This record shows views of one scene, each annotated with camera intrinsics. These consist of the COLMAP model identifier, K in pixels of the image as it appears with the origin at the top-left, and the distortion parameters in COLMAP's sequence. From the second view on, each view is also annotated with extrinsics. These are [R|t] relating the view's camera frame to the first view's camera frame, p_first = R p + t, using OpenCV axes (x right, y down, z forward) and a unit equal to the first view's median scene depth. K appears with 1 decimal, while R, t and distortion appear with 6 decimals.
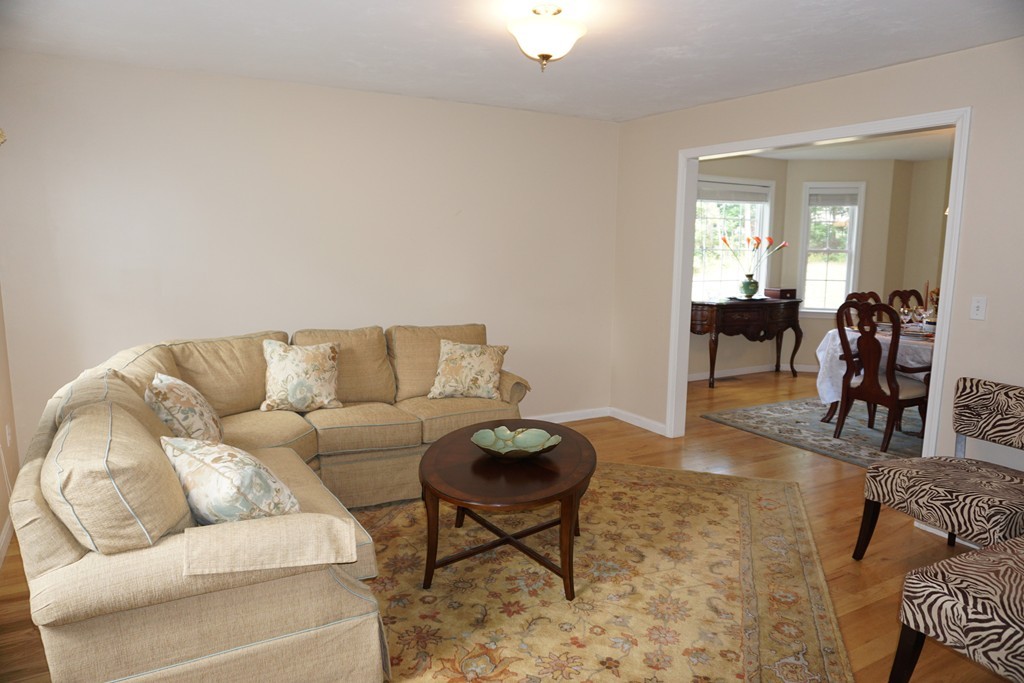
lens RADIAL K [[682.8, 0, 512.3], [0, 682.8, 341.3], [0, 0, 1]] dist [-0.041273, 0.019692]
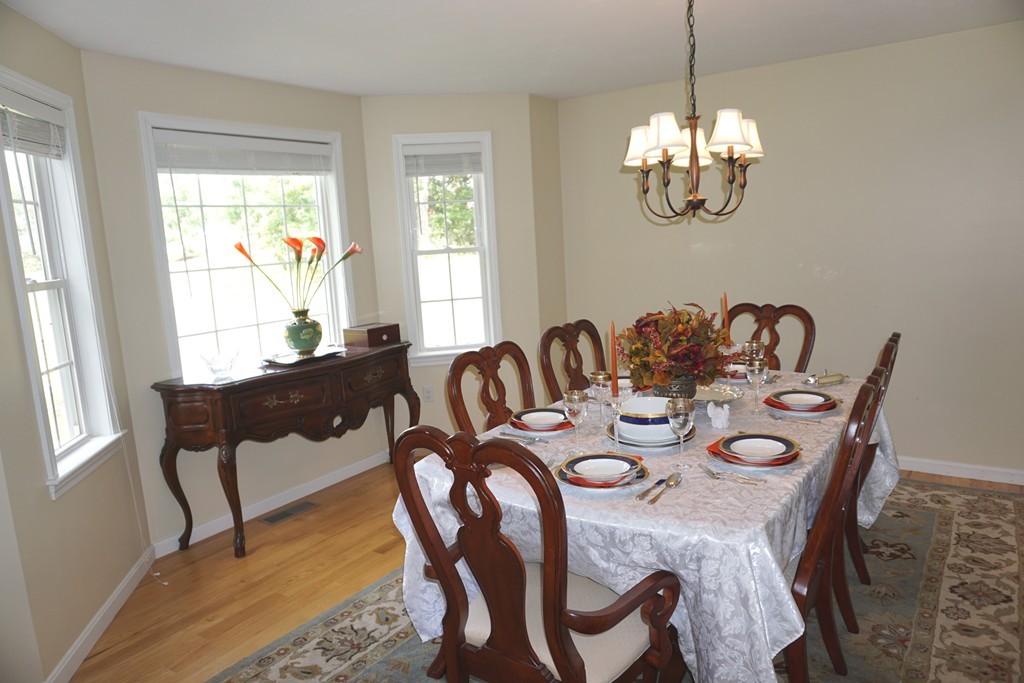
lens RADIAL K [[689.7, 0, 515.8], [0, 689.7, 345.0], [0, 0, 1]] dist [-0.049443, 0.012490]
pose [[0.900496, -0.126652, 0.416011, 0.275742], [0.122261, 0.991797, 0.037300, -0.071633], [-0.417323, 0.017273, 0.908594, 0.457202]]
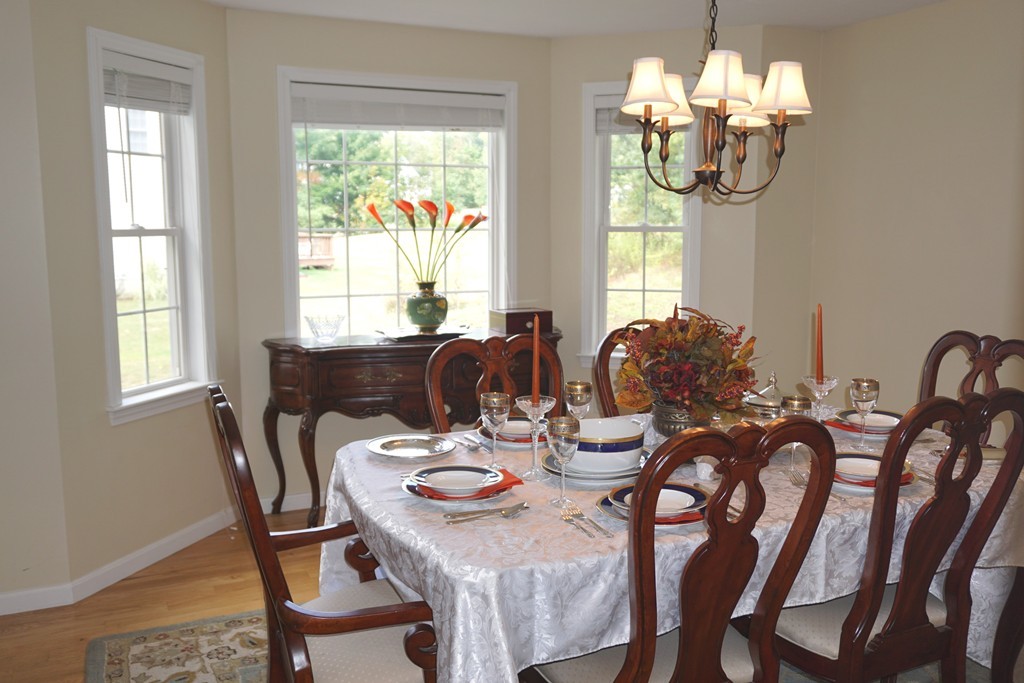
lens RADIAL K [[922.7, 0, 511.7], [0, 922.7, 338.2], [0, 0, 1]] dist [-0.004209, -0.017518]
pose [[0.995671, 0.002779, -0.092901, 0.465540], [-0.003774, 0.999937, -0.010541, -0.053638], [0.092866, 0.010846, 0.995620, 0.377462]]
